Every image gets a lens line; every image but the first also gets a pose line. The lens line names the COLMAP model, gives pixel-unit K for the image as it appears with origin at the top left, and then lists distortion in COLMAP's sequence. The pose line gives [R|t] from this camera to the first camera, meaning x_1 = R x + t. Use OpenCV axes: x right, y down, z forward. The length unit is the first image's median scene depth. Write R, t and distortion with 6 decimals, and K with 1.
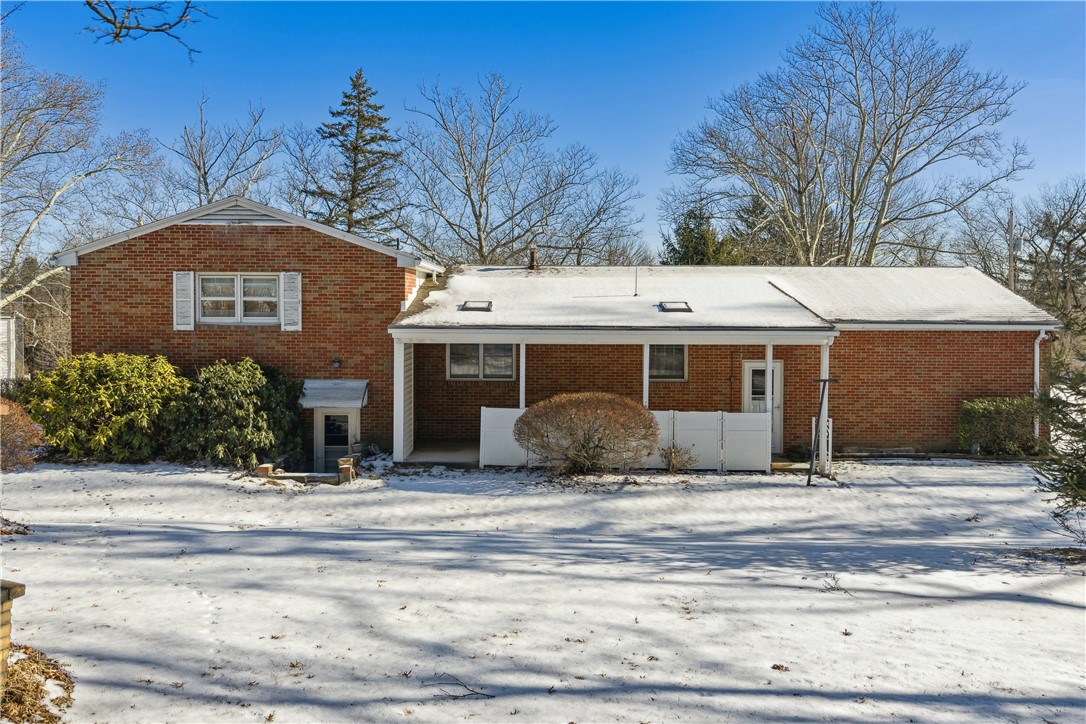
lens RADIAL K [[916.9, 0, 539.2], [0, 916.9, 344.2], [0, 0, 1]] dist [0.010408, -0.002236]
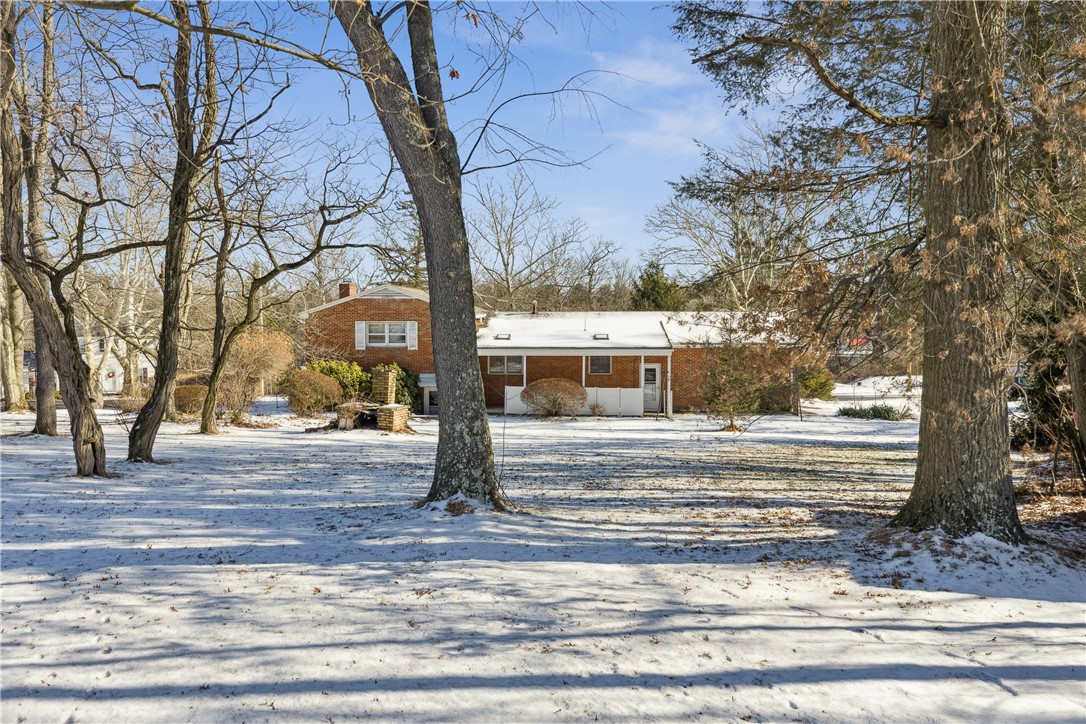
lens RADIAL K [[905.1, 0, 543.0], [0, 905.1, 362.0], [0, 0, 1]] dist [0.013471, 0.004076]
pose [[0.999494, -0.003946, -0.031548, 0.083702], [0.004295, 0.999930, 0.010982, -0.008224], [0.031502, -0.011112, 0.999442, -1.007871]]
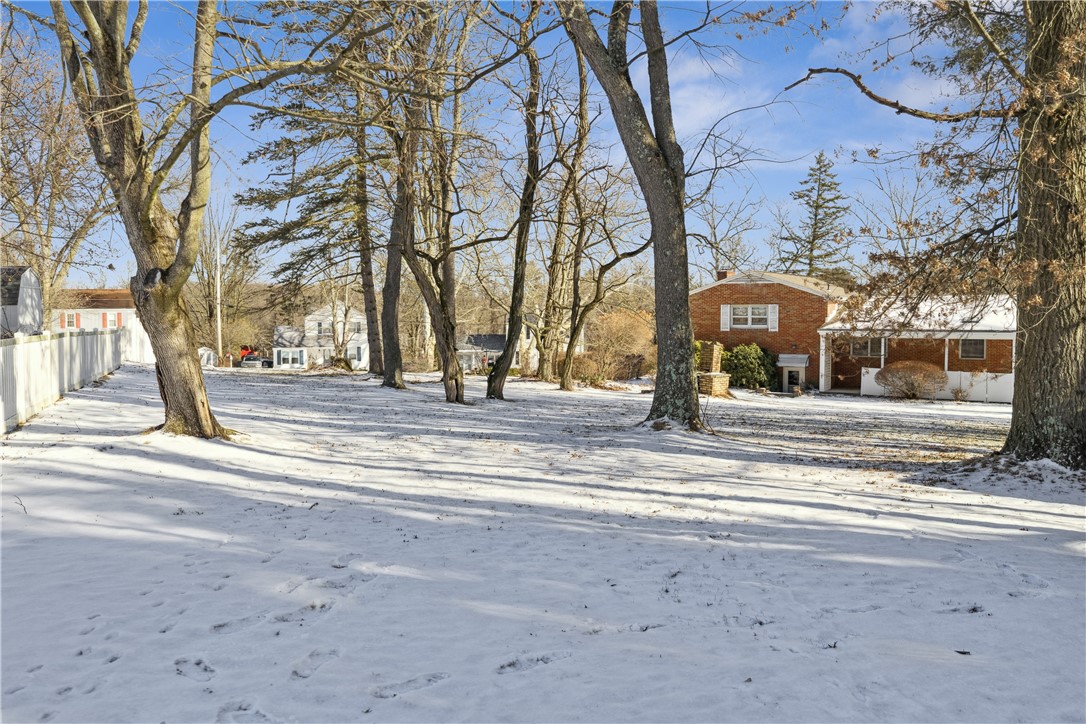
lens RADIAL K [[916.9, 0, 539.2], [0, 916.9, 344.2], [0, 0, 1]] dist [0.010408, -0.002236]
pose [[0.875087, 0.012158, -0.483813, 0.296134], [-0.013287, 0.999911, 0.001095, 0.020721], [0.483783, 0.005470, 0.875171, -1.170271]]
